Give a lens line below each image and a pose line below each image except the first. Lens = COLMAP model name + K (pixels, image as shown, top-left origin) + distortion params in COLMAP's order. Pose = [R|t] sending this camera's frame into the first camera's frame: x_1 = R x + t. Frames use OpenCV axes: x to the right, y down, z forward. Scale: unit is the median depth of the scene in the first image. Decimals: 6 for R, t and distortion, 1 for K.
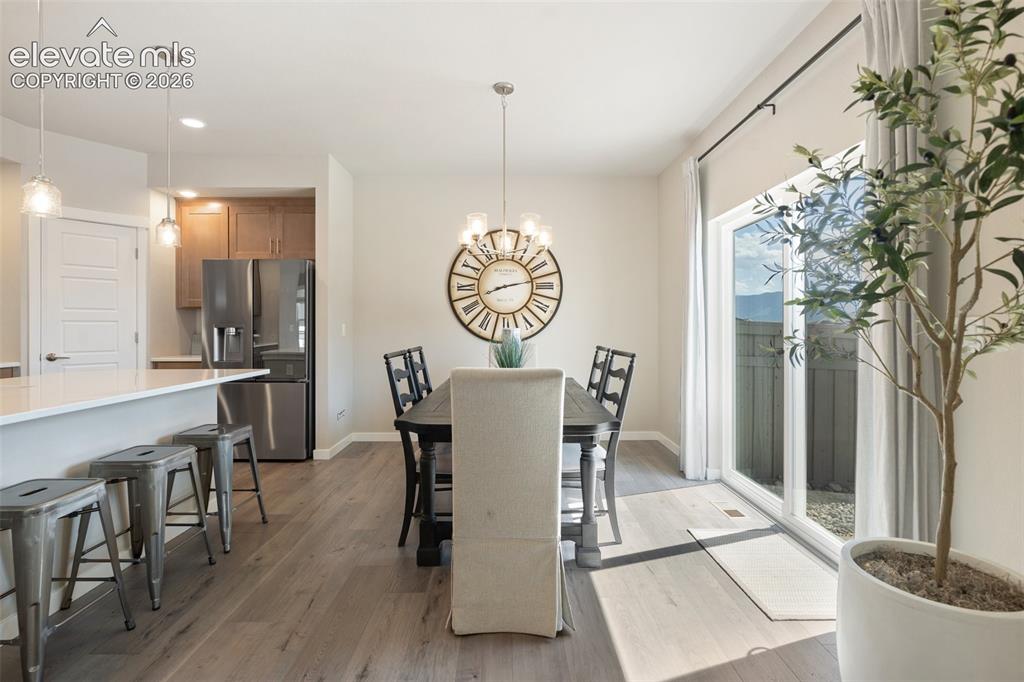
lens RADIAL K [[470.6, 0, 512.4], [0, 470.6, 330.6], [0, 0, 1]] dist [-0.004888, -0.001445]
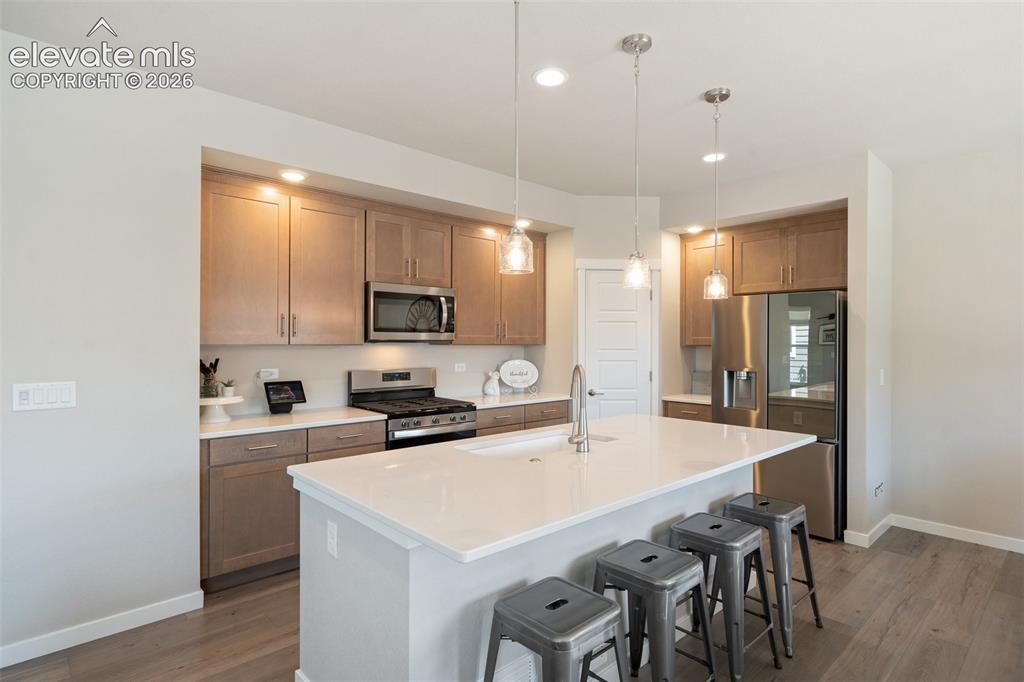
lens RADIAL K [[526.4, 0, 508.9], [0, 526.4, 341.1], [0, 0, 1]] dist [-0.000154, 0.000147]
pose [[0.672604, 0.005839, -0.739979, -0.144762], [-0.007861, 0.999969, 0.000745, -0.058985], [0.739961, 0.005316, 0.672629, -0.016676]]
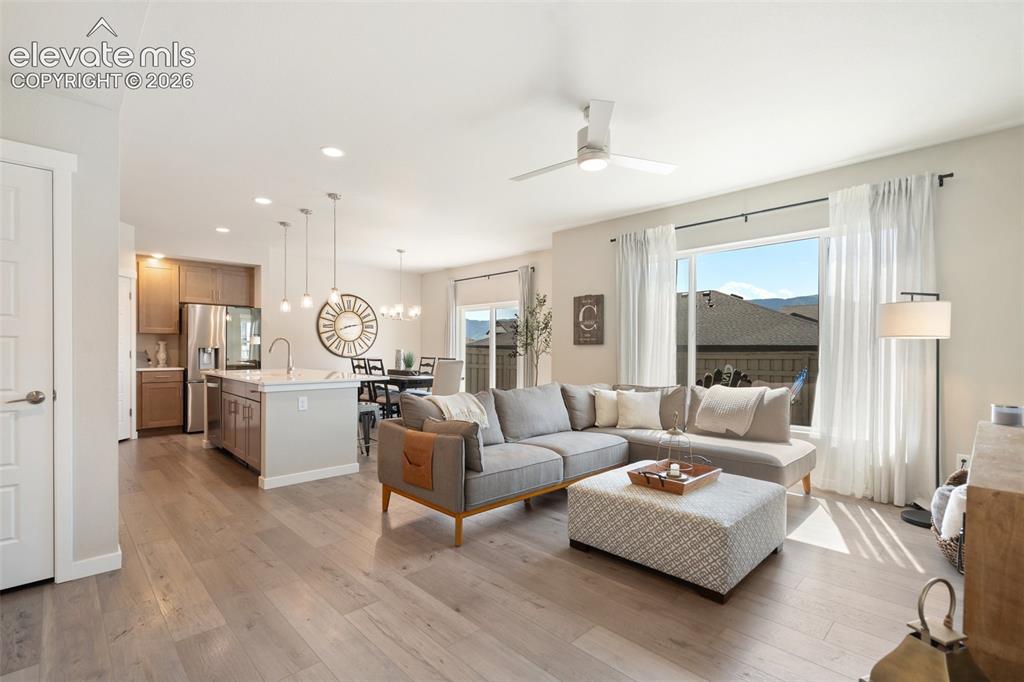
lens RADIAL K [[470.6, 0, 509.2], [0, 470.6, 349.8], [0, 0, 1]] dist [-0.004888, -0.001445]
pose [[0.715942, 0.005027, 0.698142, -0.942160], [-0.000006, 0.999974, -0.007195, 0.011055], [-0.698160, 0.005147, 0.715923, -0.812196]]
